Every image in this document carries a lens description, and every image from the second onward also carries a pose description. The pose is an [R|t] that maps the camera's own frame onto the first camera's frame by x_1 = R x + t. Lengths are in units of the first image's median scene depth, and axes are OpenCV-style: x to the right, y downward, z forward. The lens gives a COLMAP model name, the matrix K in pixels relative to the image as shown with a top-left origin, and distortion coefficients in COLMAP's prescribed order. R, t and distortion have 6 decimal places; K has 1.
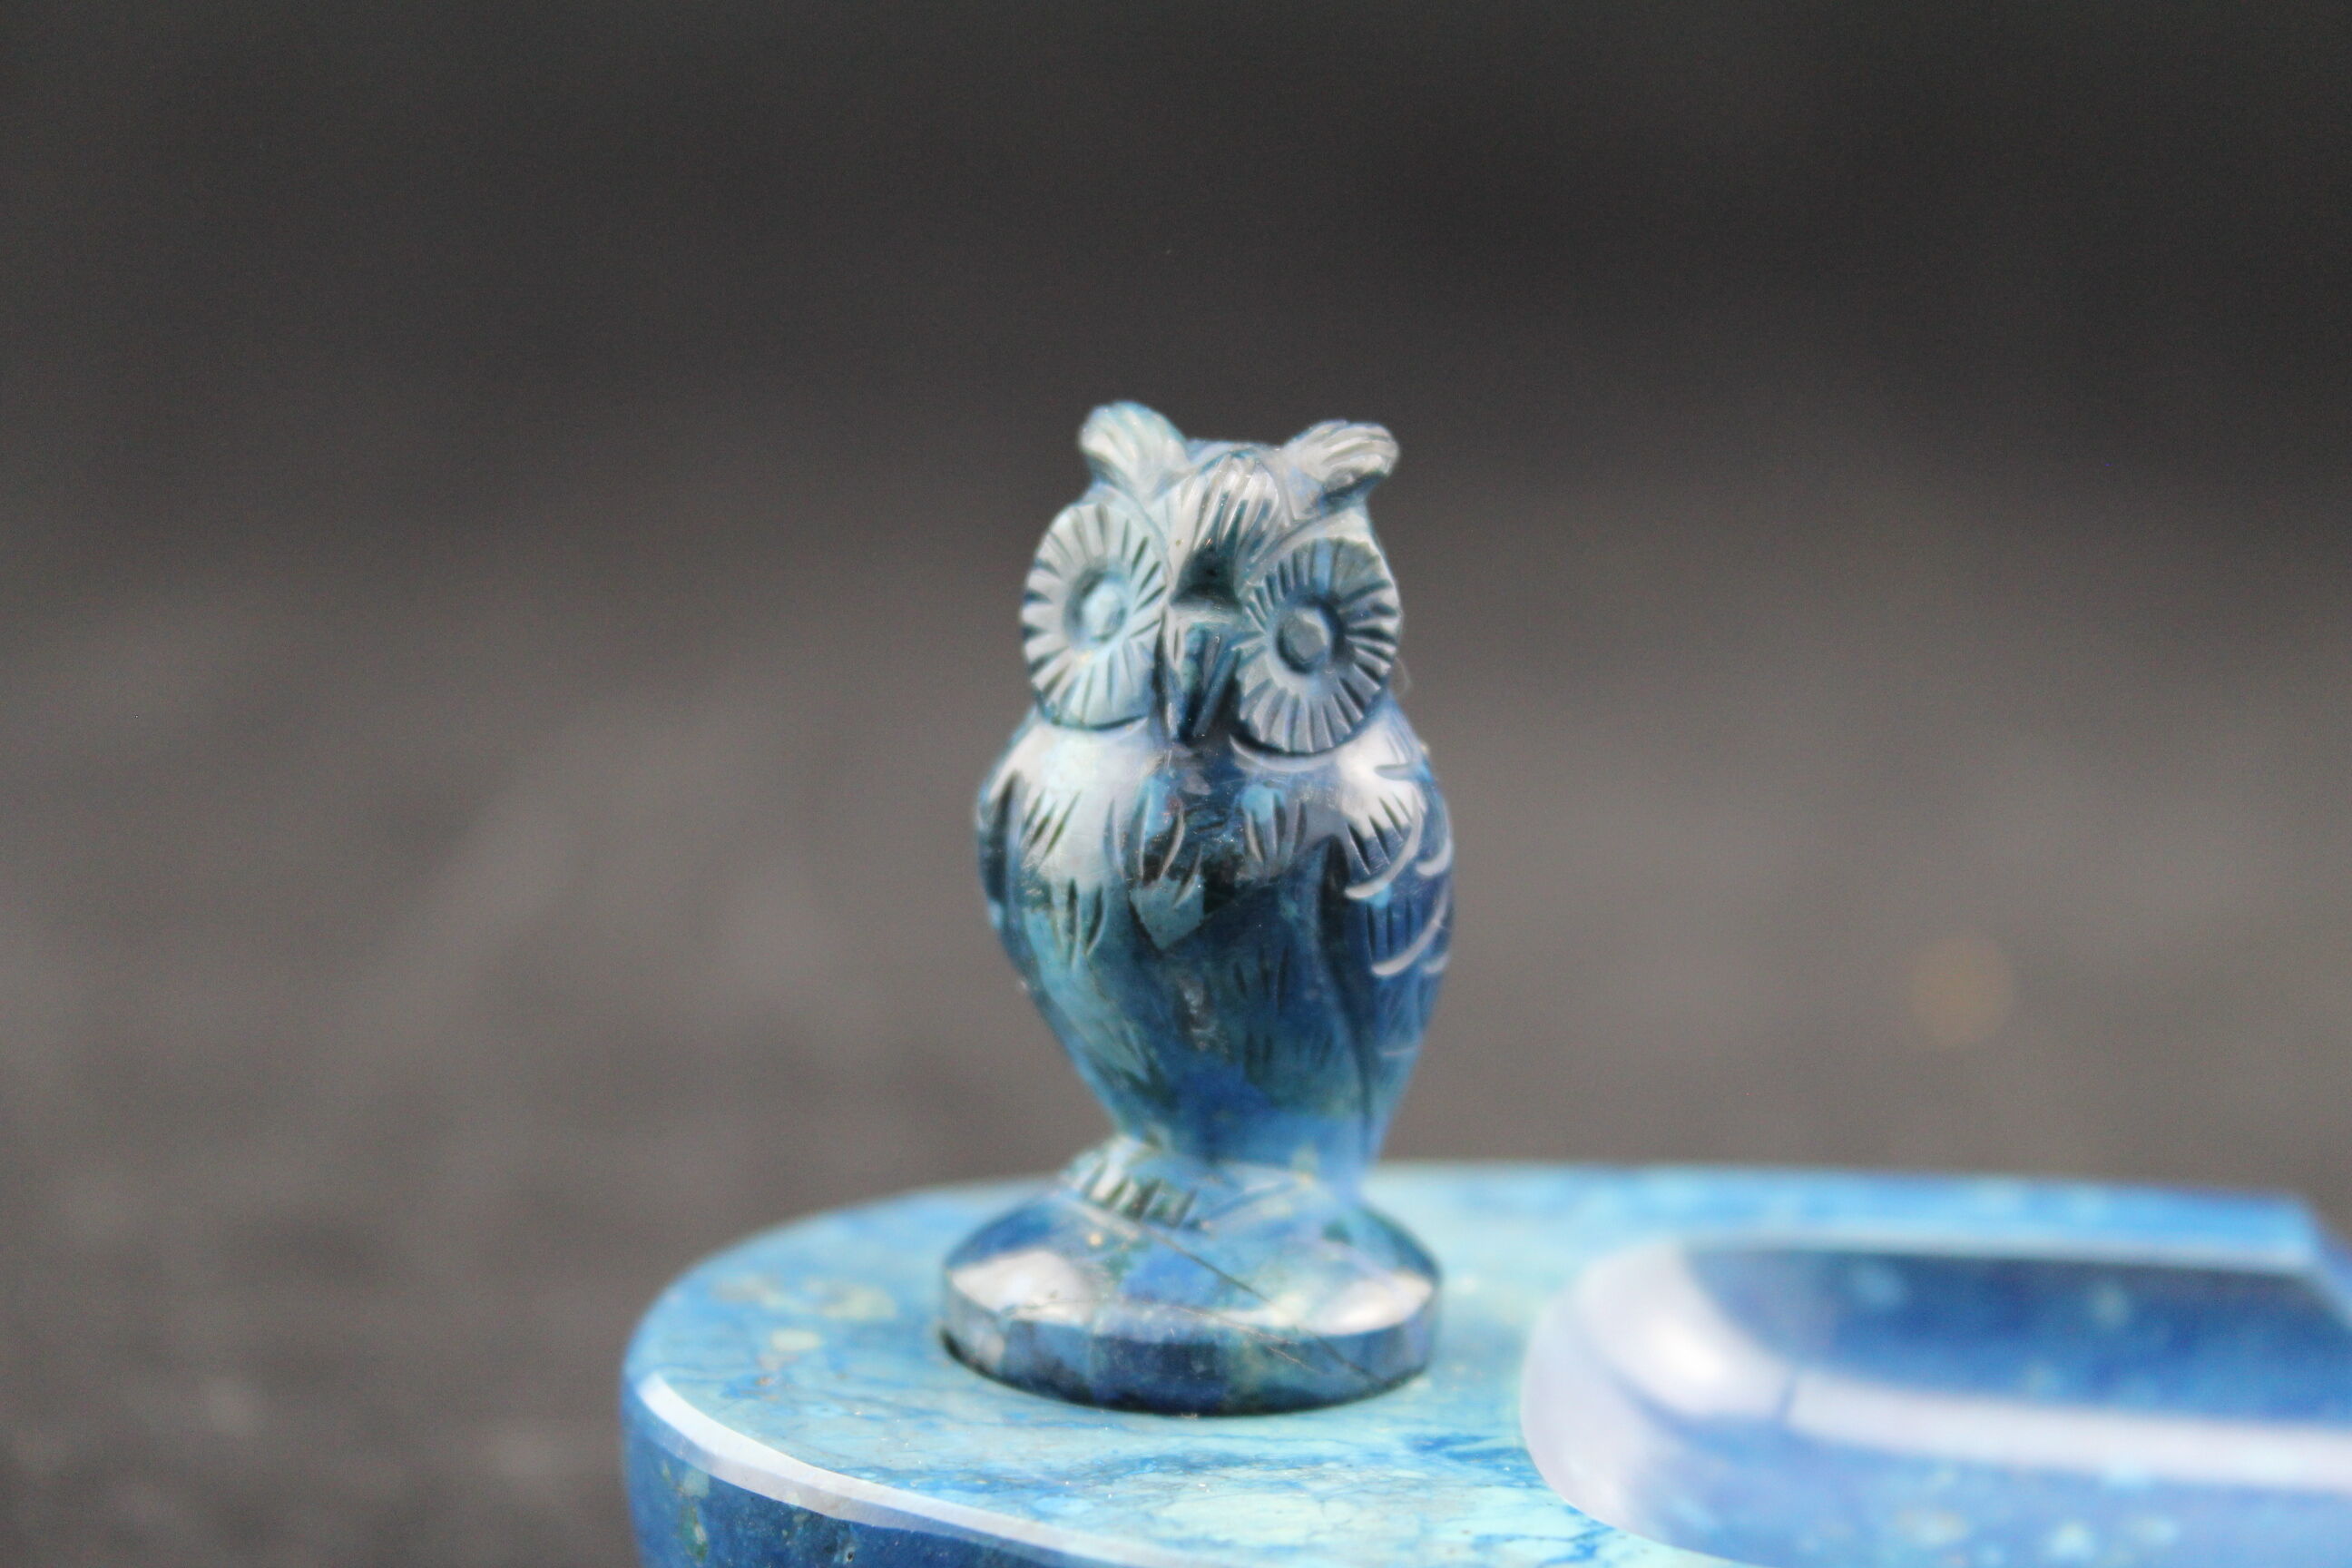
lens RADIAL K [[5339.6, 0, 1176.0], [0, 5339.6, 784.0], [0, 0, 1]] dist [0.043077, 0.101346]
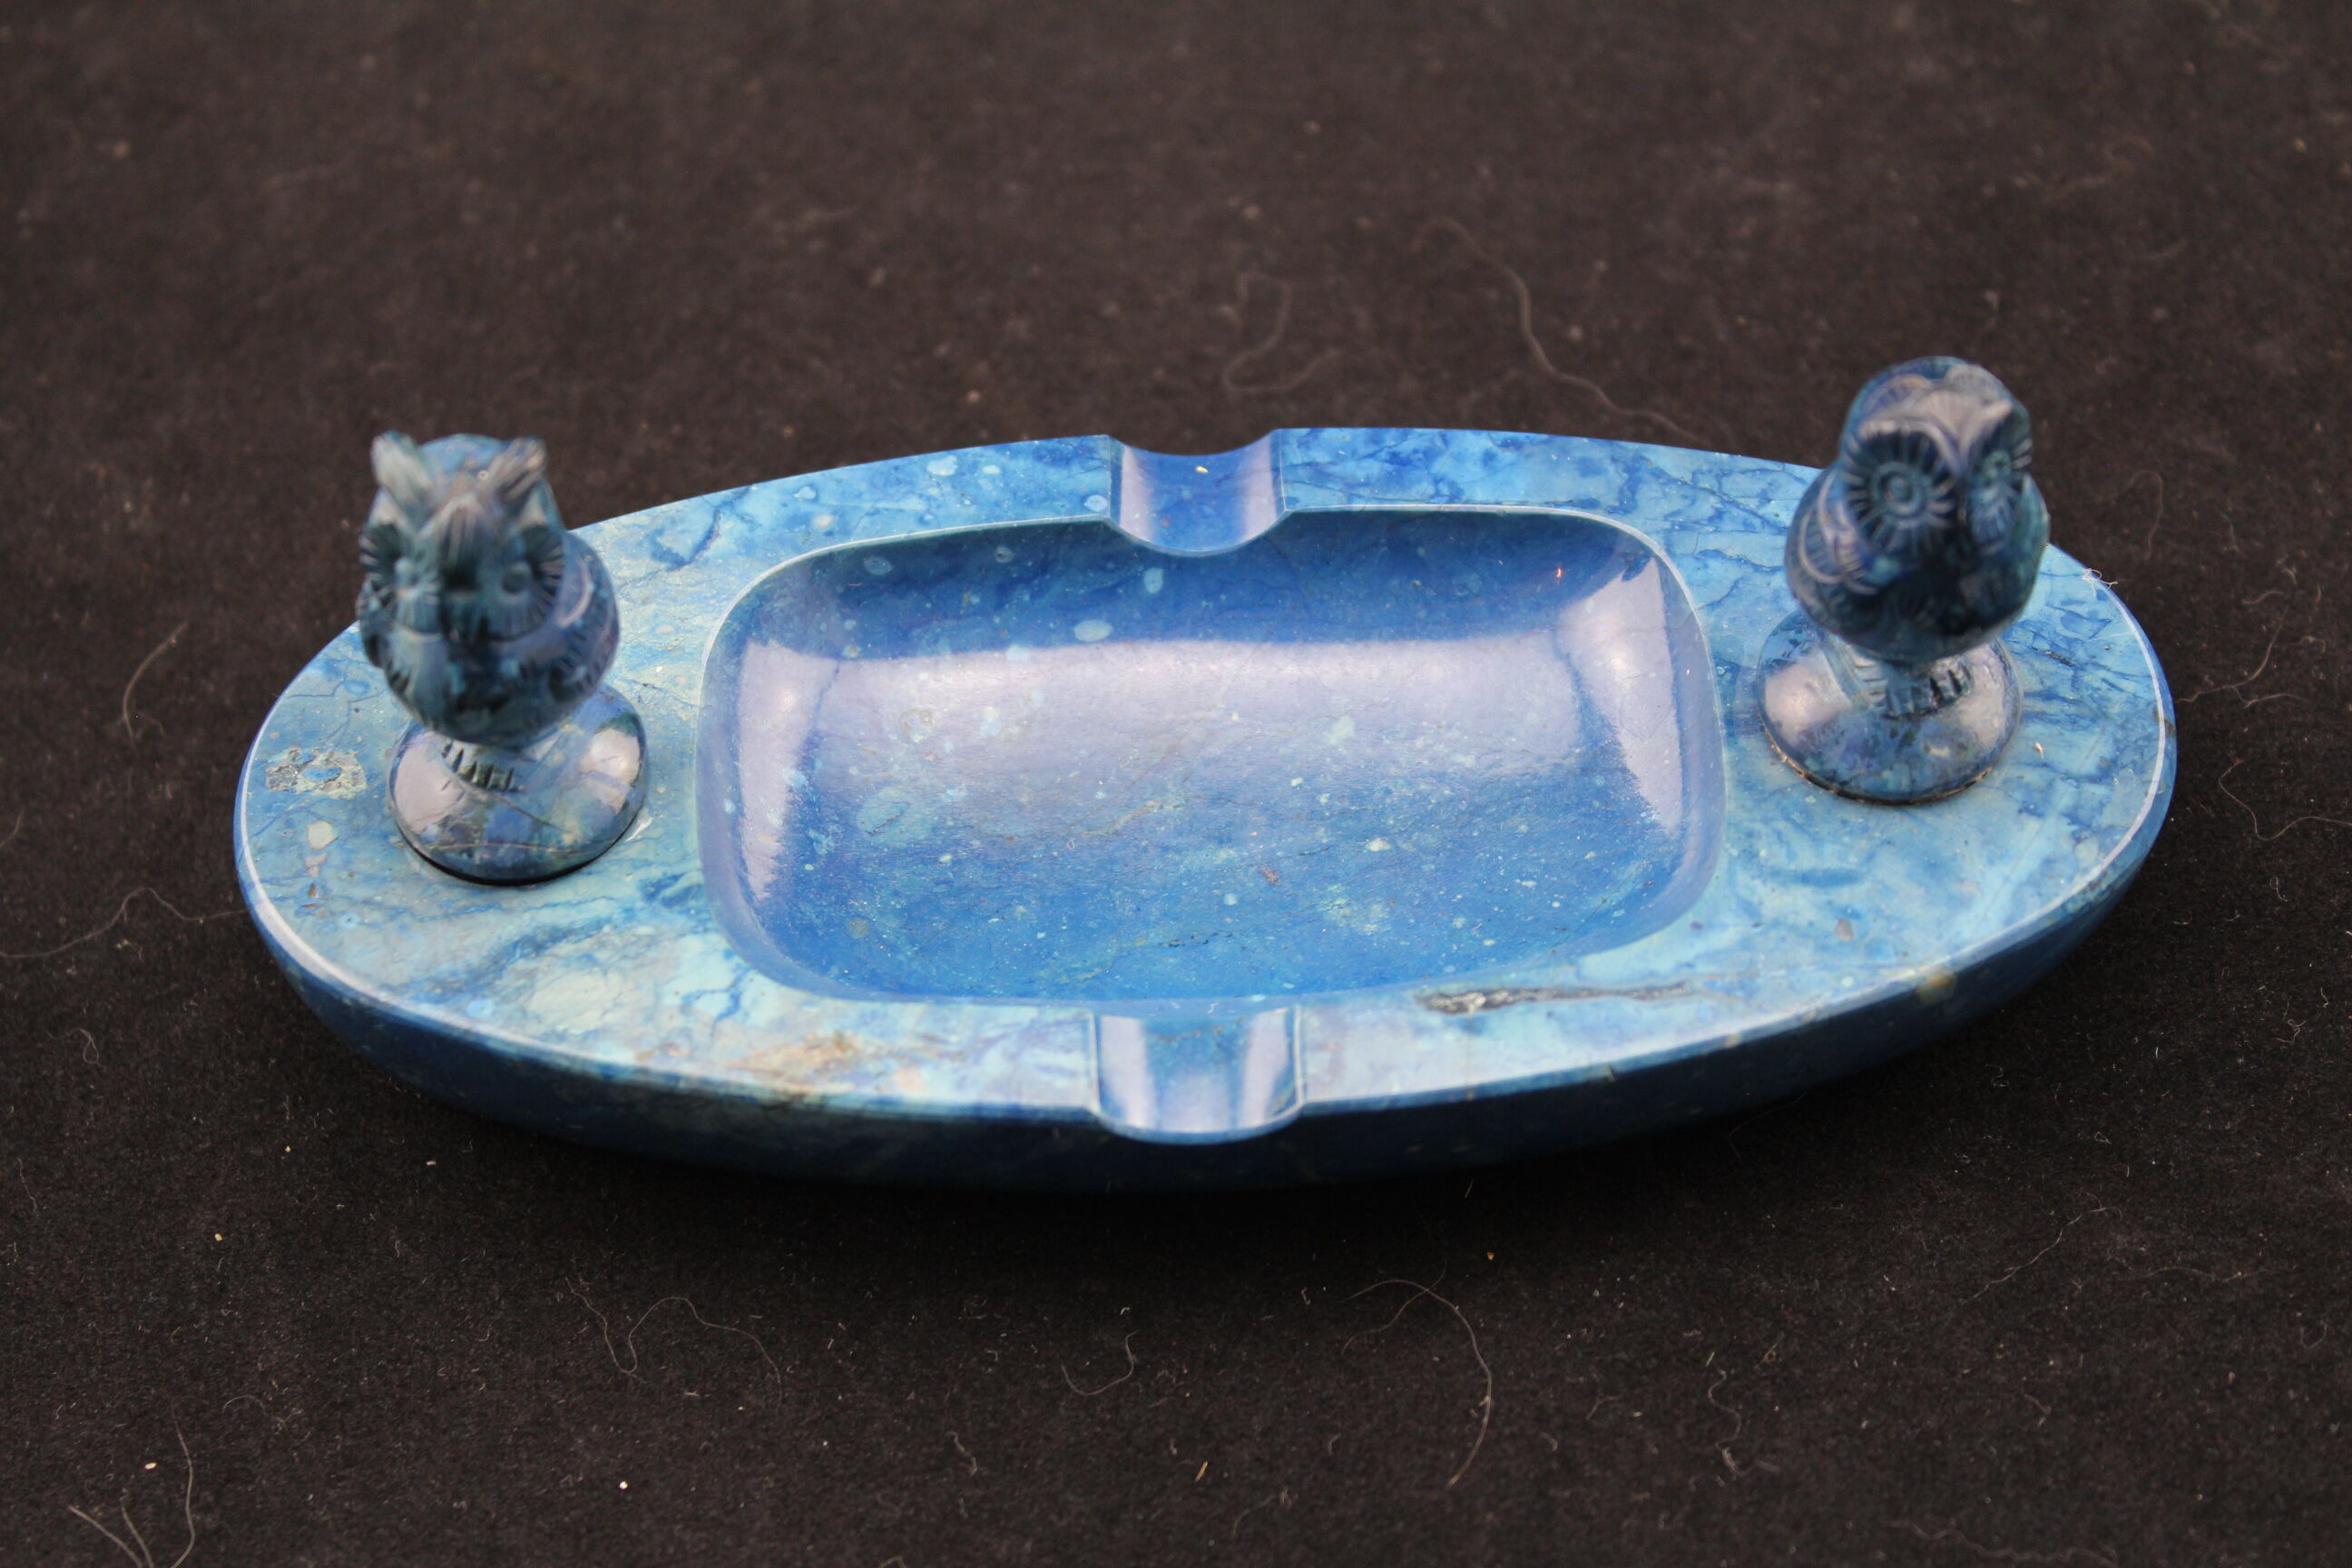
lens RADIAL K [[4528.6, 0, 1170.3], [0, 4528.6, 828.7], [0, 0, 1]] dist [0.019819, 0.050787]
pose [[0.984921, -0.165177, 0.051444, 0.153395], [0.087500, 0.732136, 0.675515, -1.015032], [-0.149243, -0.660828, 0.735549, -0.264785]]
